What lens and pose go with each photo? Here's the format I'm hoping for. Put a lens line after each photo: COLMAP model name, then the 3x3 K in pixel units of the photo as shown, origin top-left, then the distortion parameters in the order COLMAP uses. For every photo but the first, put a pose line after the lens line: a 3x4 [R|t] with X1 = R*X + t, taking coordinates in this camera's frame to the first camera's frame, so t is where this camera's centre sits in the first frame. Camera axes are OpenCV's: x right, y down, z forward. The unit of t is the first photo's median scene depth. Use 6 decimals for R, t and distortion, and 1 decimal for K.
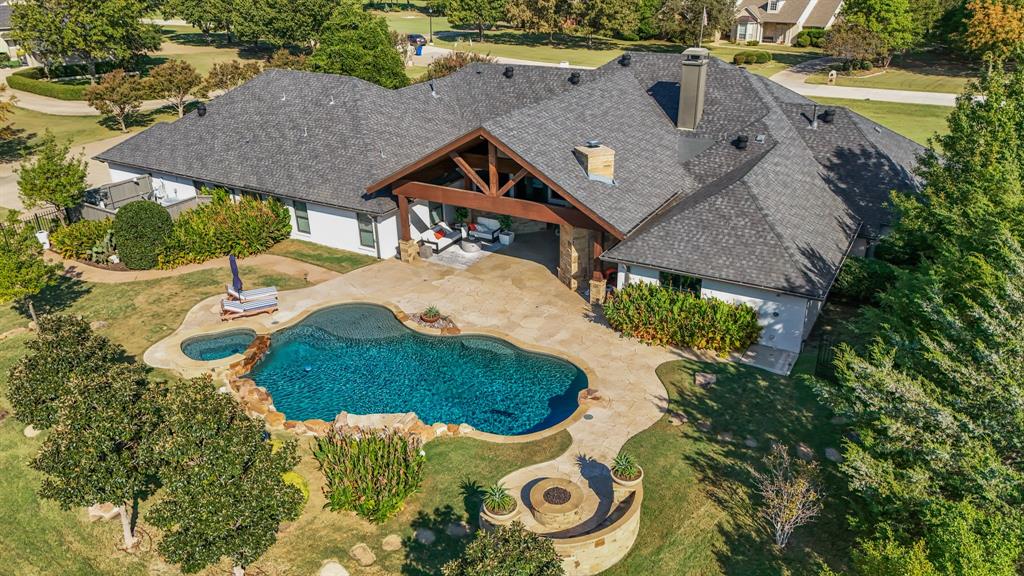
lens RADIAL K [[700.1, 0, 528.3], [0, 700.1, 288.7], [0, 0, 1]] dist [0.034665, -0.005059]
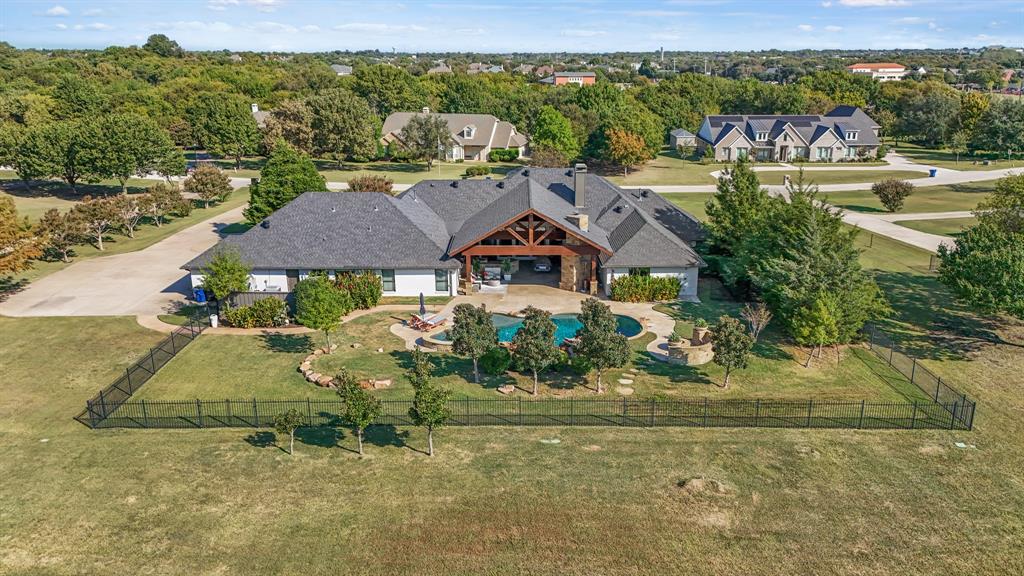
lens RADIAL K [[700.1, 0, 528.3], [0, 700.1, 288.7], [0, 0, 1]] dist [0.034665, -0.005059]
pose [[0.864433, -0.134737, 0.484356, -0.936077], [0.208876, 0.972584, -0.102231, 0.157366], [-0.457303, 0.189542, 0.868877, -0.543152]]
